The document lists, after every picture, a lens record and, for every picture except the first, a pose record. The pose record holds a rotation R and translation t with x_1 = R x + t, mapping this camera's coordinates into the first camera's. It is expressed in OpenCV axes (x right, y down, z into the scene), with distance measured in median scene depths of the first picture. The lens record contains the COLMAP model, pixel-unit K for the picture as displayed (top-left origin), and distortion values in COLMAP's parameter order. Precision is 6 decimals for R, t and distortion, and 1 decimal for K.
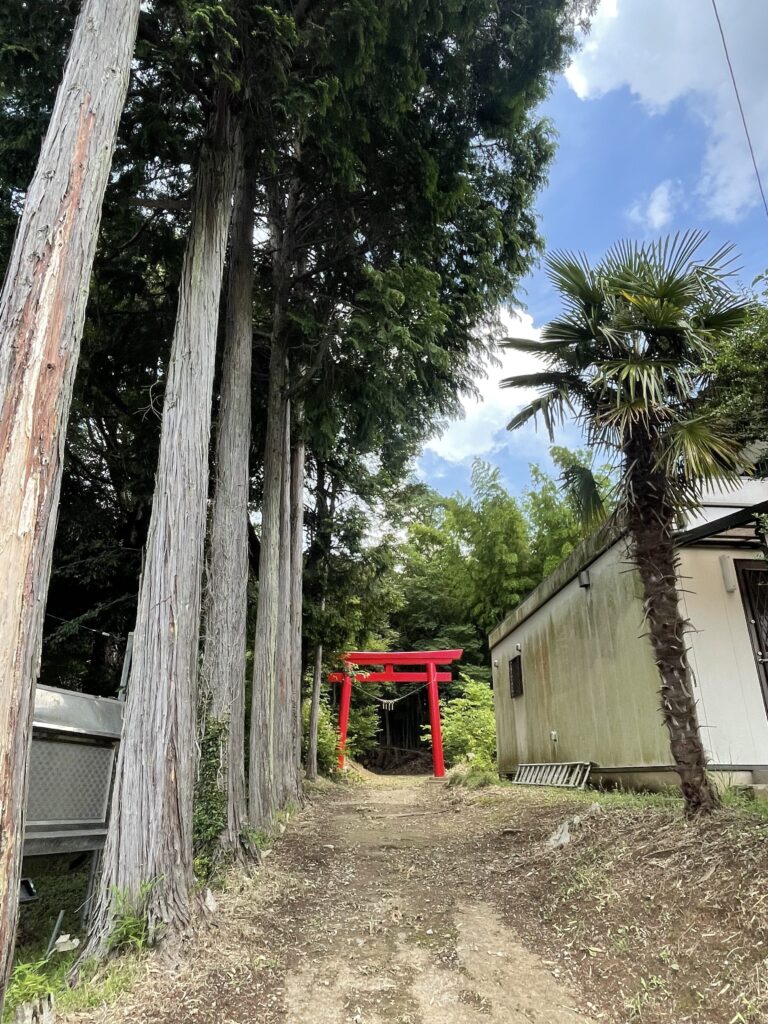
lens RADIAL K [[594.8, 0, 384.0], [0, 594.8, 512.0], [0, 0, 1]] dist [0.001757, 0.000170]
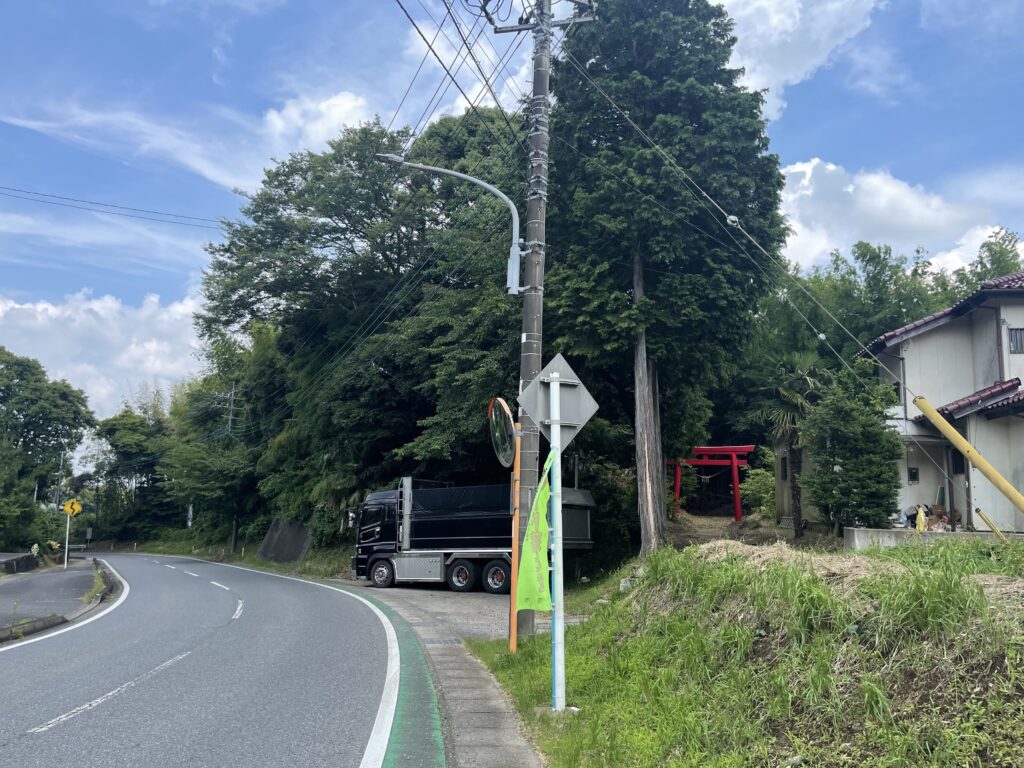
lens RADIAL K [[765.2, 0, 512.0], [0, 765.2, 384.0], [0, 0, 1]] dist [0.003715, -0.003935]
pose [[0.973125, -0.017958, -0.229577, -0.013833], [0.075879, 0.966282, 0.246051, -0.287917], [0.217418, -0.256859, 0.941676, -0.604742]]
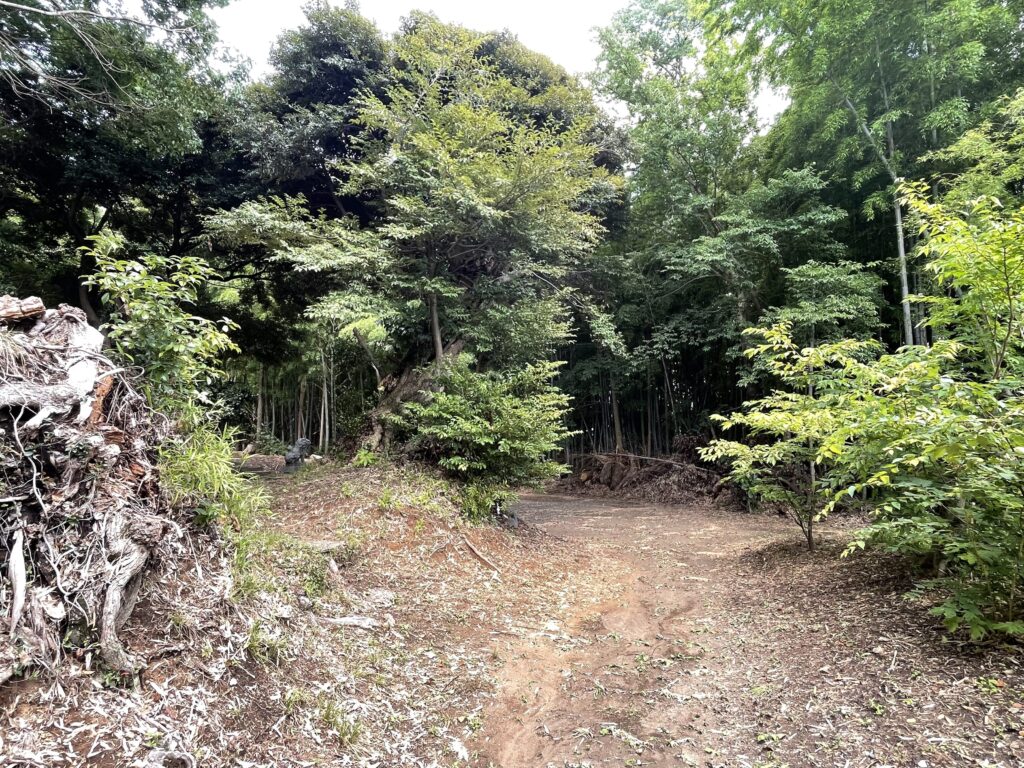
lens RADIAL K [[526.1, 0, 512.0], [0, 526.1, 384.0], [0, 0, 1]] dist [0.001058, 0.000098]
pose [[0.977285, -0.042813, -0.207558, 0.022865], [0.096658, 0.961630, 0.256759, 0.262282], [0.188601, -0.270989, 0.943925, 0.726149]]
